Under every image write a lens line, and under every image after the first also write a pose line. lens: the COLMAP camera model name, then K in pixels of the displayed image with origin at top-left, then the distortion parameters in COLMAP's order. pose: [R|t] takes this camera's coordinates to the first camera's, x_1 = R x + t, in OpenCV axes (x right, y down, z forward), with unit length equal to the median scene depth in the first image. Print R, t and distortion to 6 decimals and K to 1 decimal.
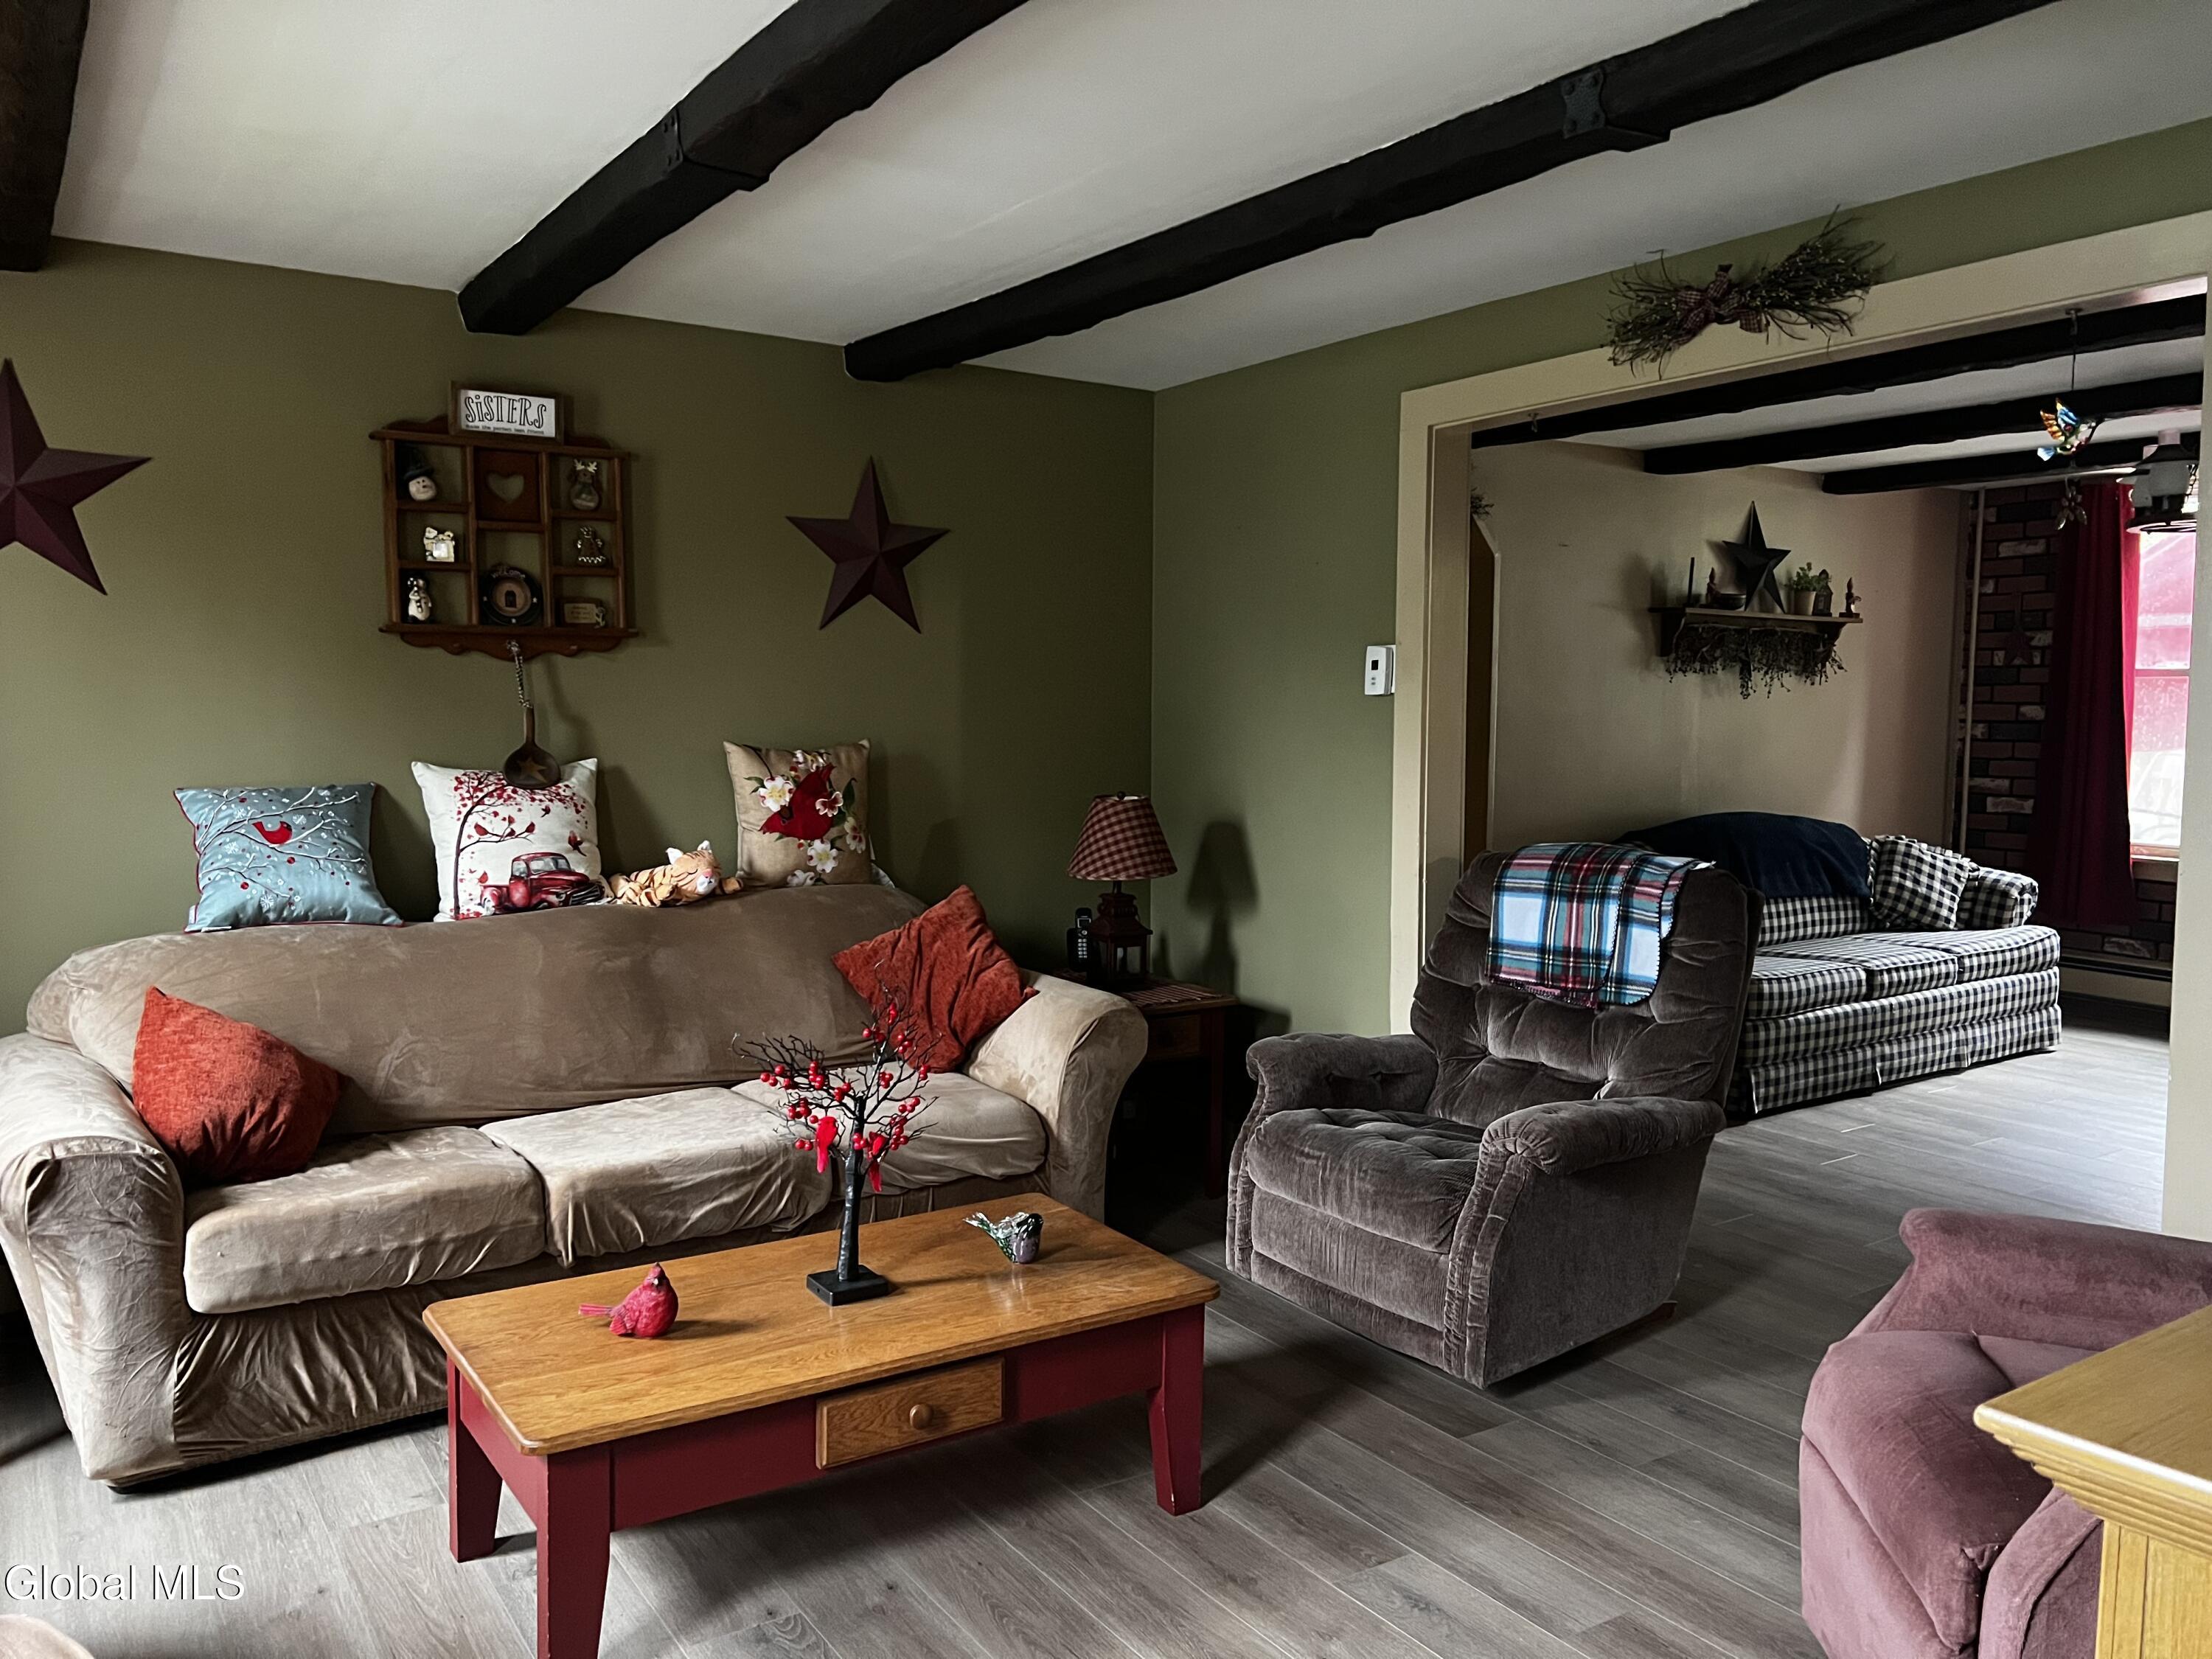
lens RADIAL K [[1668.2, 0, 1106.1], [0, 1668.2, 843.3], [0, 0, 1]] dist [0.057547, -0.076585]
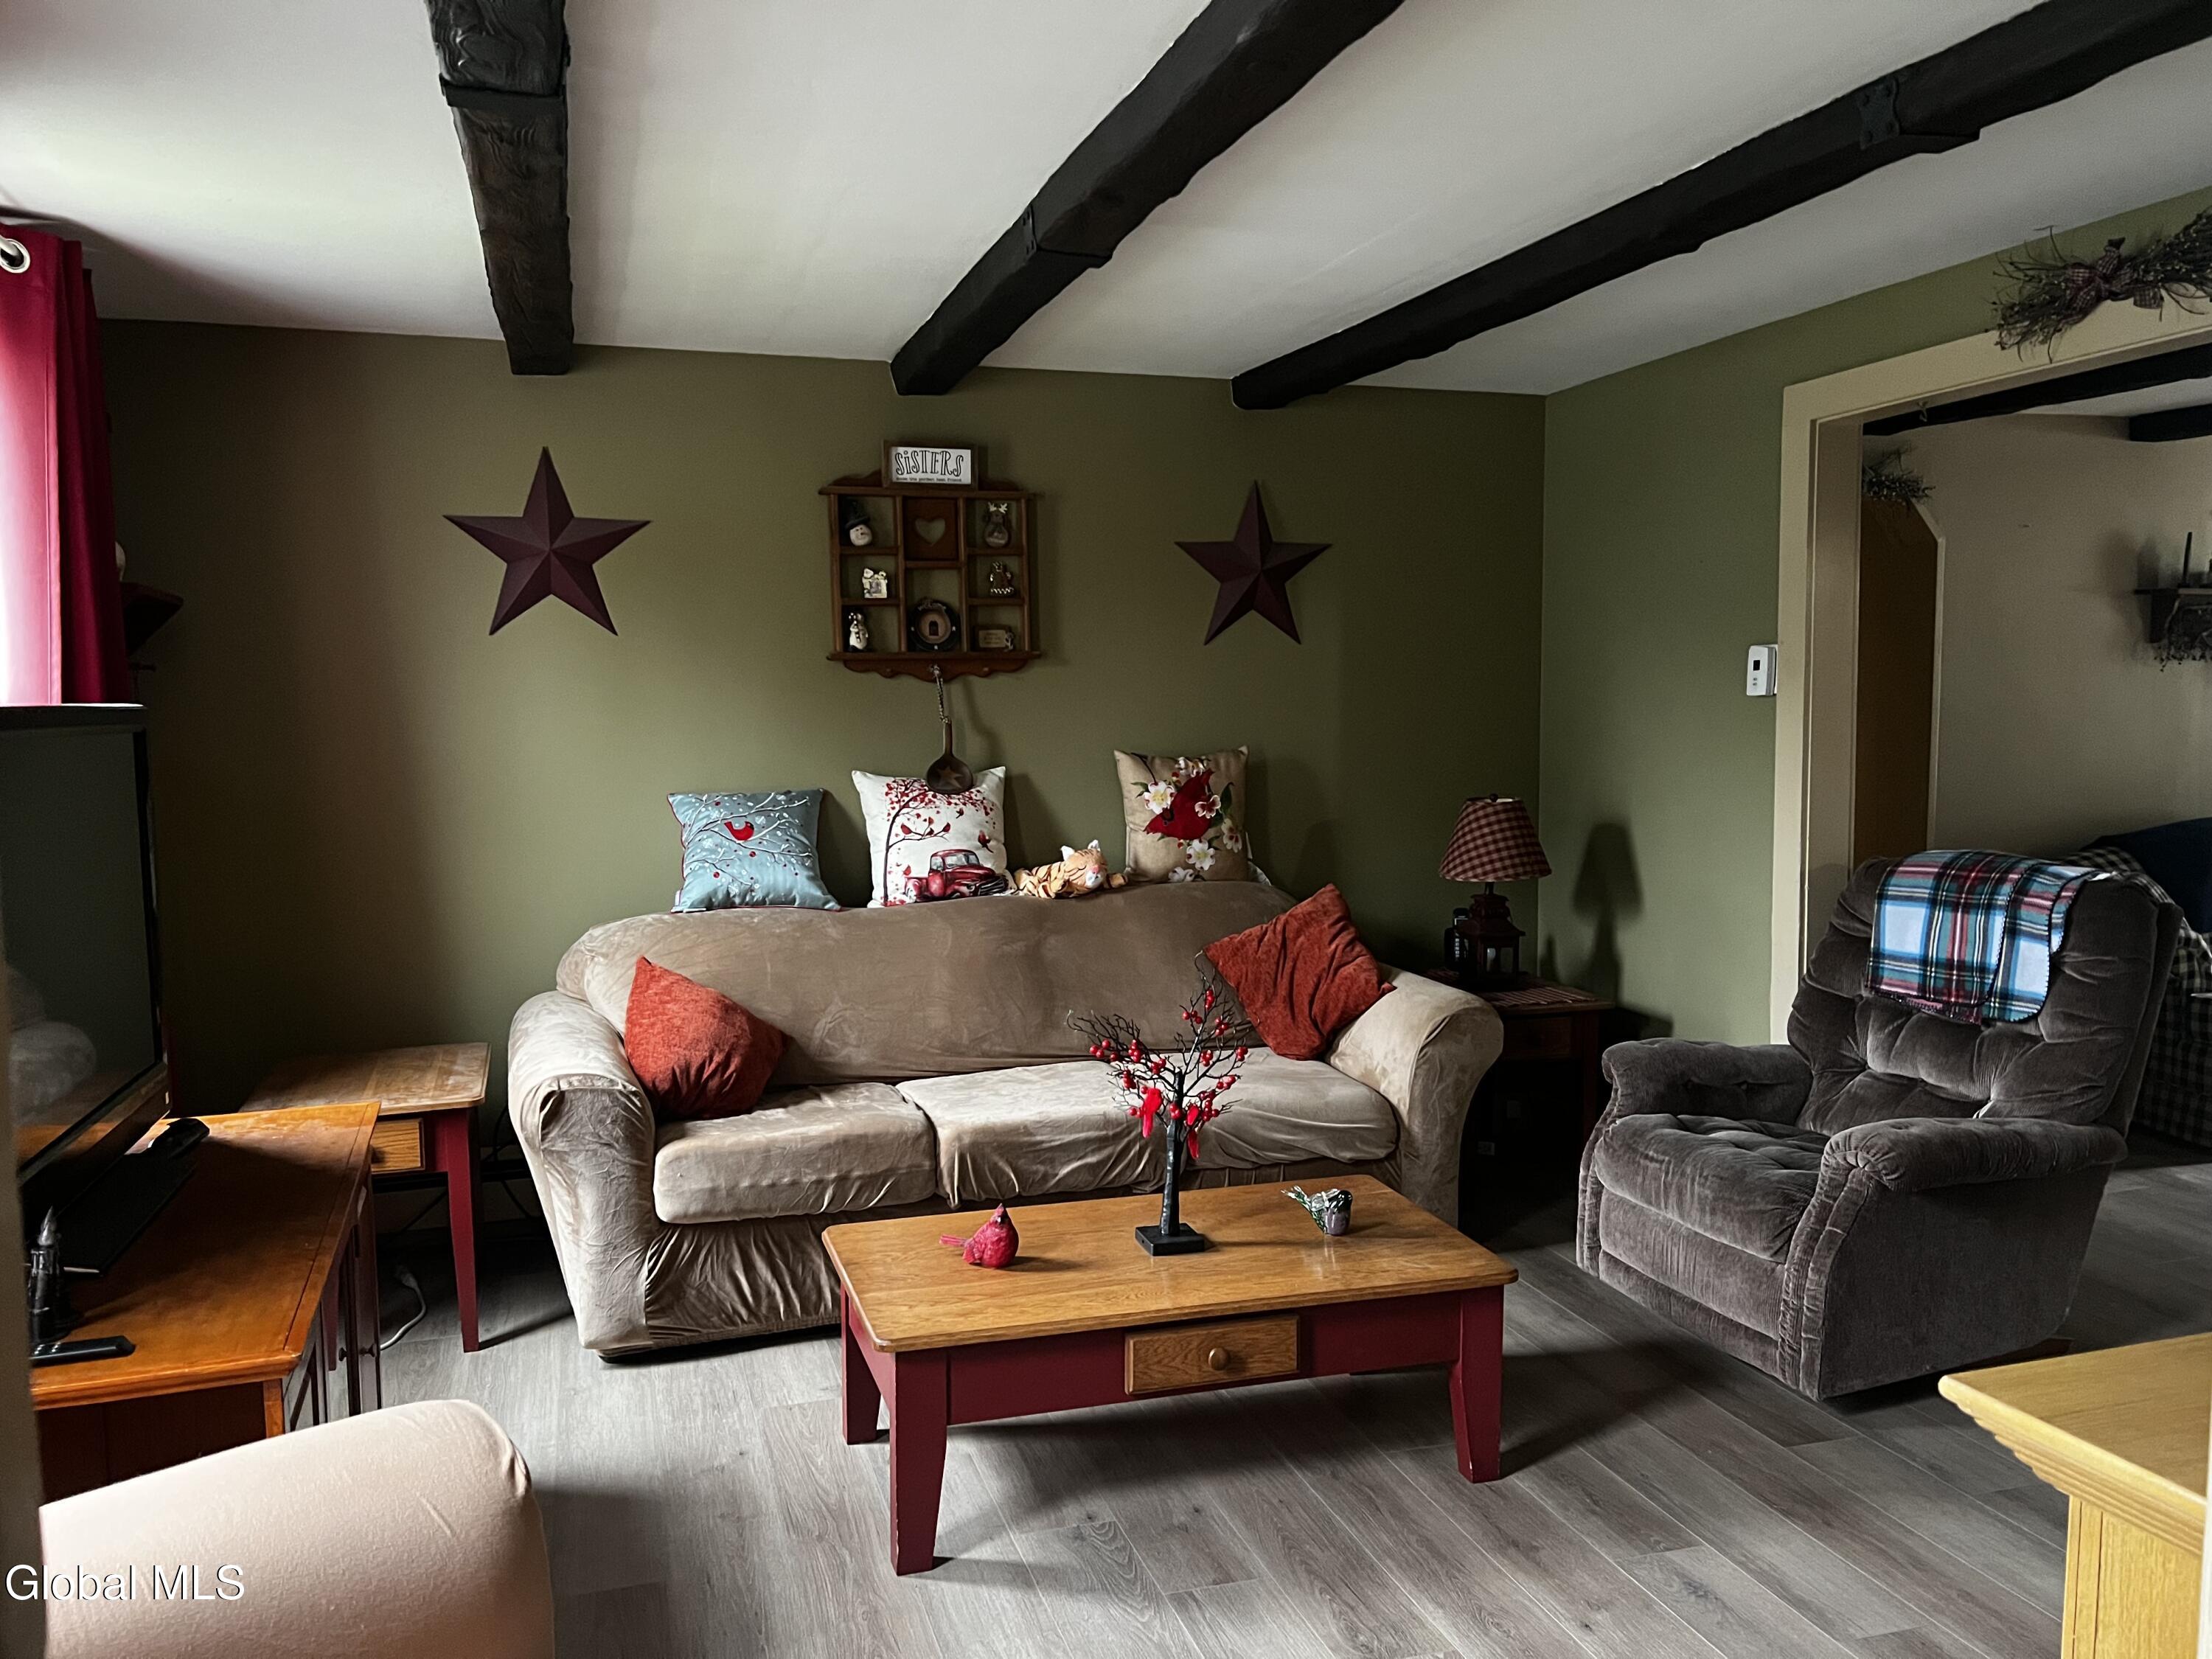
lens RADIAL K [[1668.2, 0, 1096.6], [0, 1668.2, 847.5], [0, 0, 1]] dist [0.057547, -0.076585]
pose [[0.957342, 0.009796, -0.288791, 0.092993], [-0.008183, 0.999943, 0.006792, -0.004733], [0.288842, -0.004139, 0.957368, -0.065706]]
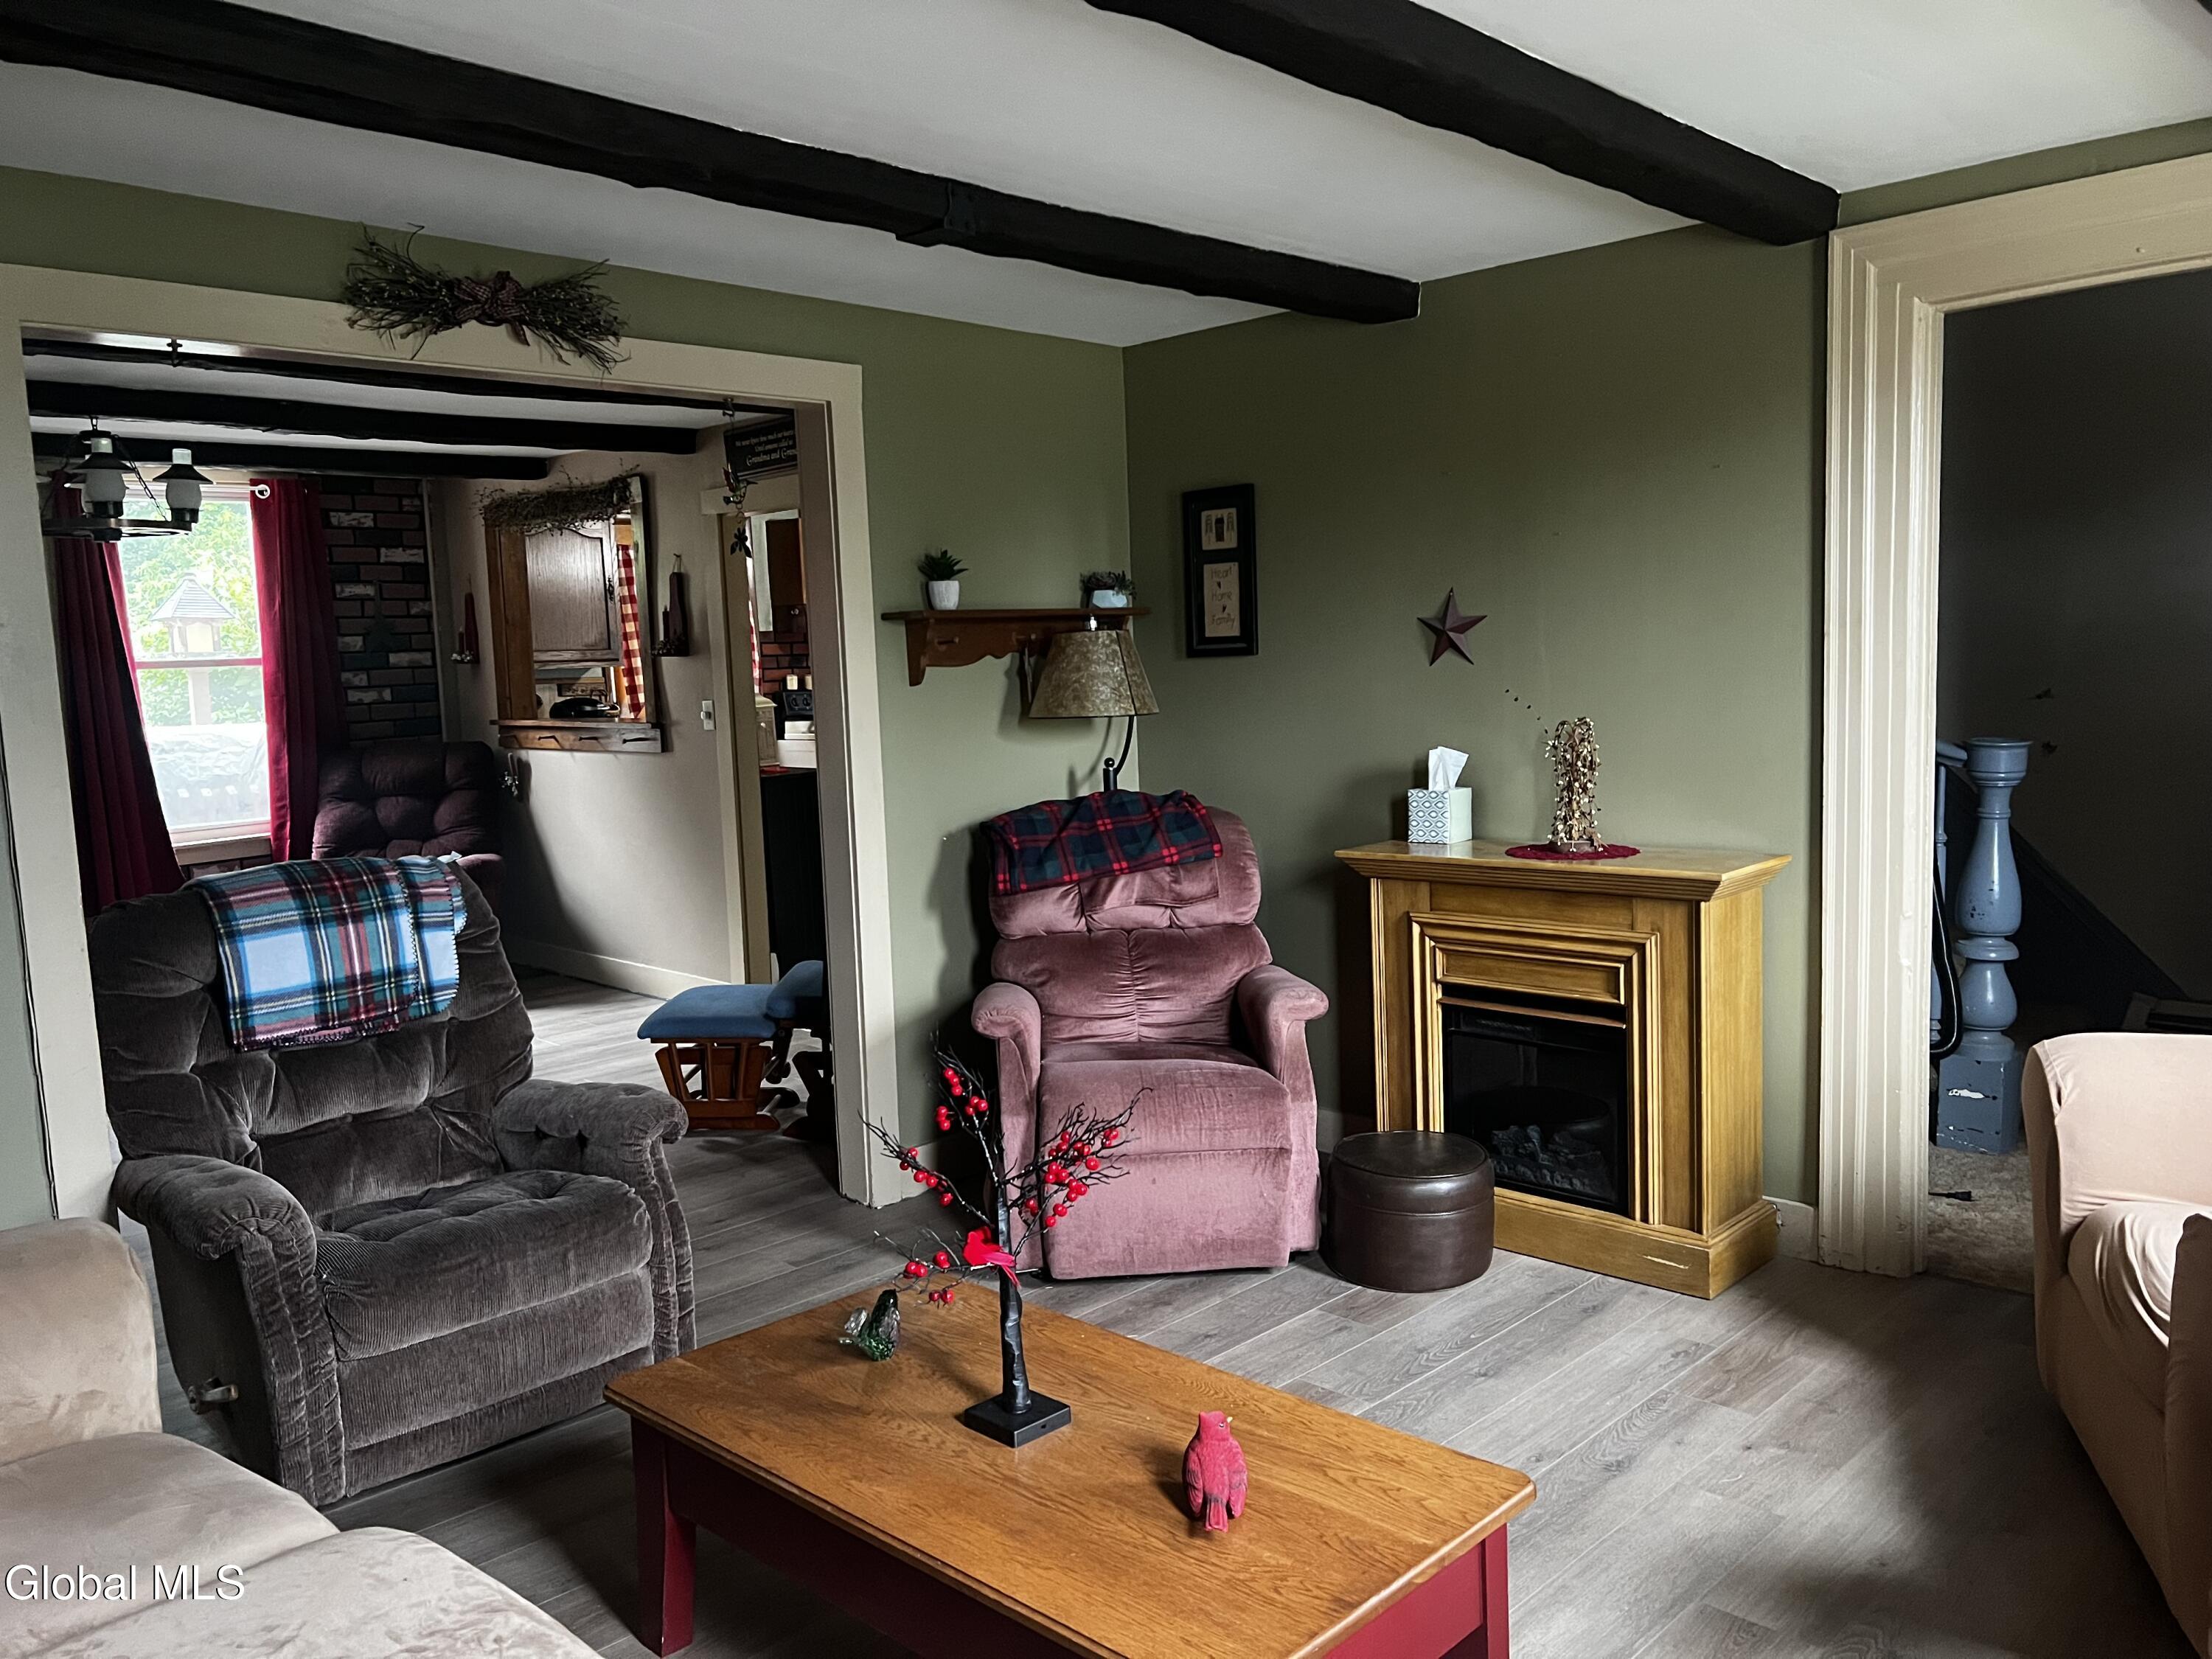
lens RADIAL K [[1668.2, 0, 1085.7], [0, 1668.2, 840.6], [0, 0, 1]] dist [0.057547, -0.076585]
pose [[-0.195962, -0.102065, 0.975285, -0.713923], [0.115161, 0.985291, 0.126251, -0.081996], [-0.973826, 0.137055, -0.181326, 0.839294]]
